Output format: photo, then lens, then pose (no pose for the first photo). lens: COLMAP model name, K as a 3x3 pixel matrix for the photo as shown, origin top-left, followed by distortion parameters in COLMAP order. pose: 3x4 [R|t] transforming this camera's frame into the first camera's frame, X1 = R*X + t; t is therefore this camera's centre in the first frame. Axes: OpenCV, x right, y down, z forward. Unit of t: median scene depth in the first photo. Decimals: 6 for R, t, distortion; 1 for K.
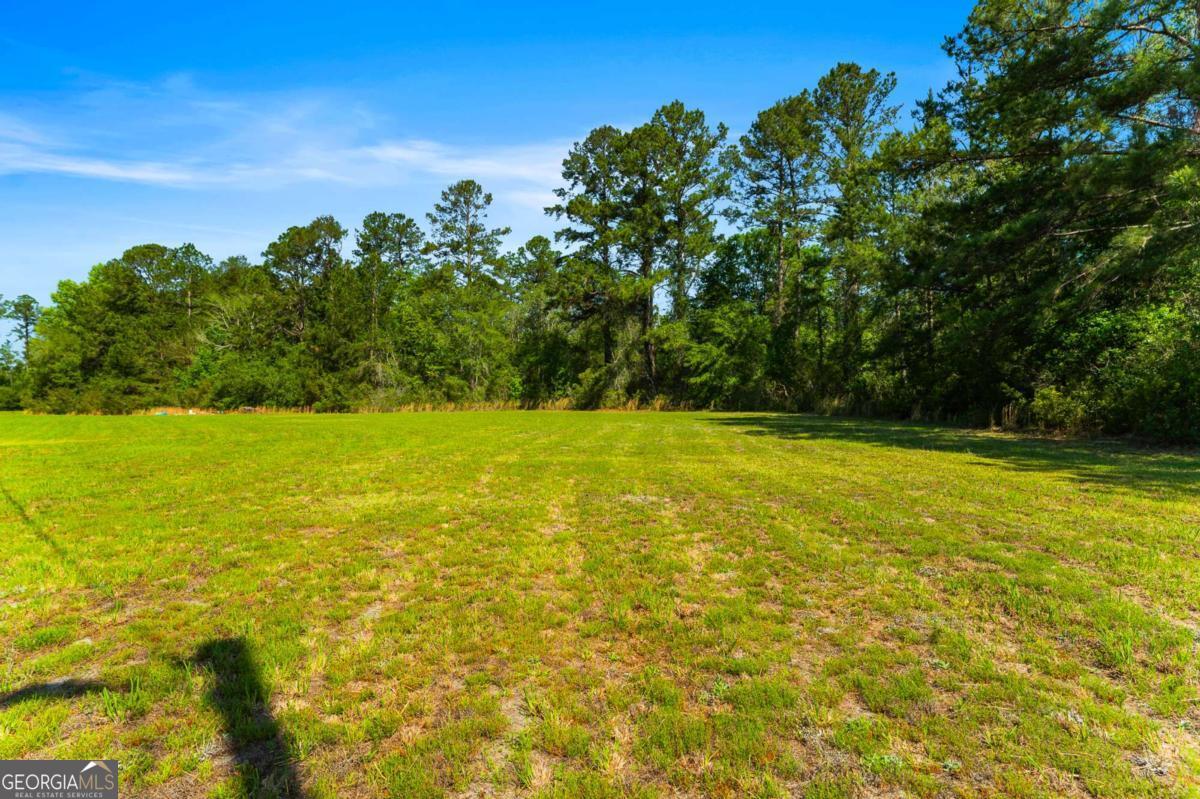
lens RADIAL K [[627.4, 0, 601.0], [0, 627.4, 403.6], [0, 0, 1]] dist [0.044396, 0.001548]
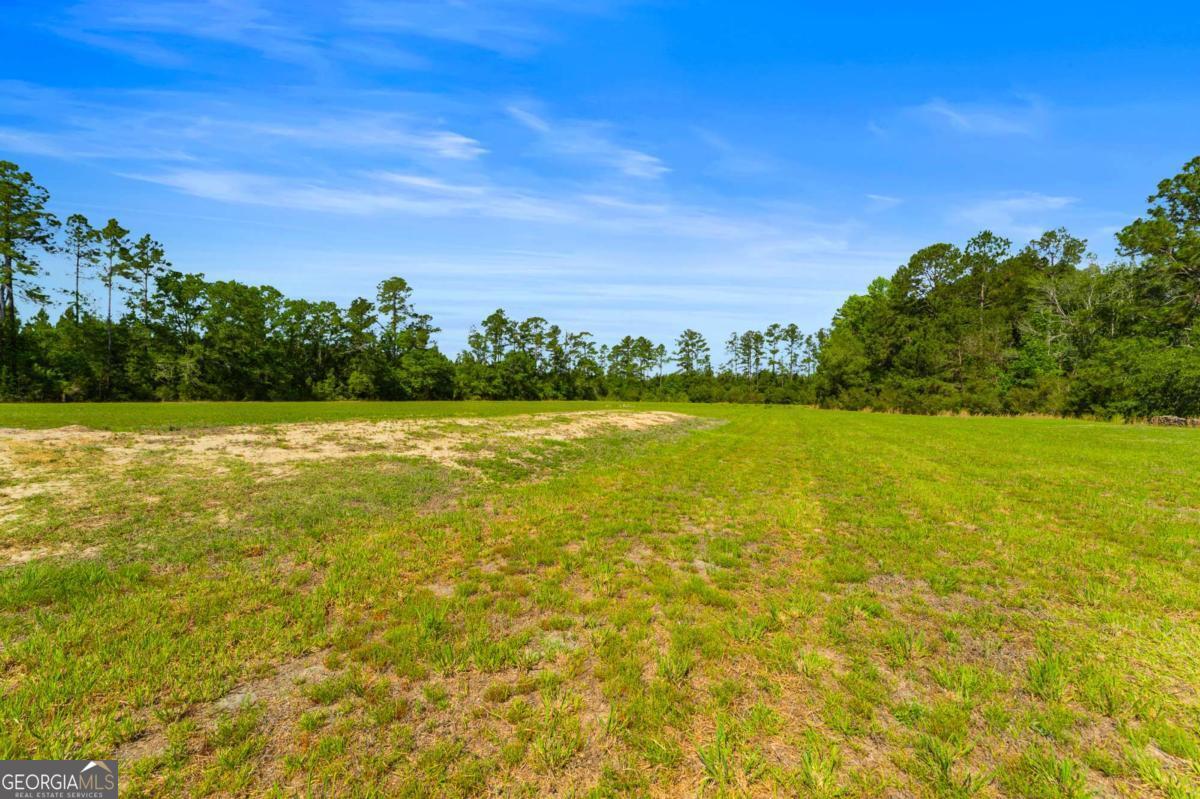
lens RADIAL K [[485.1, 0, 604.2], [0, 485.1, 398.0], [0, 0, 1]] dist [0.001314, 0.000351]
pose [[0.523162, 0.025690, -0.851846, -0.457233], [-0.036367, 0.999308, 0.007802, 0.004607], [0.851457, 0.026897, 0.523735, 0.247559]]
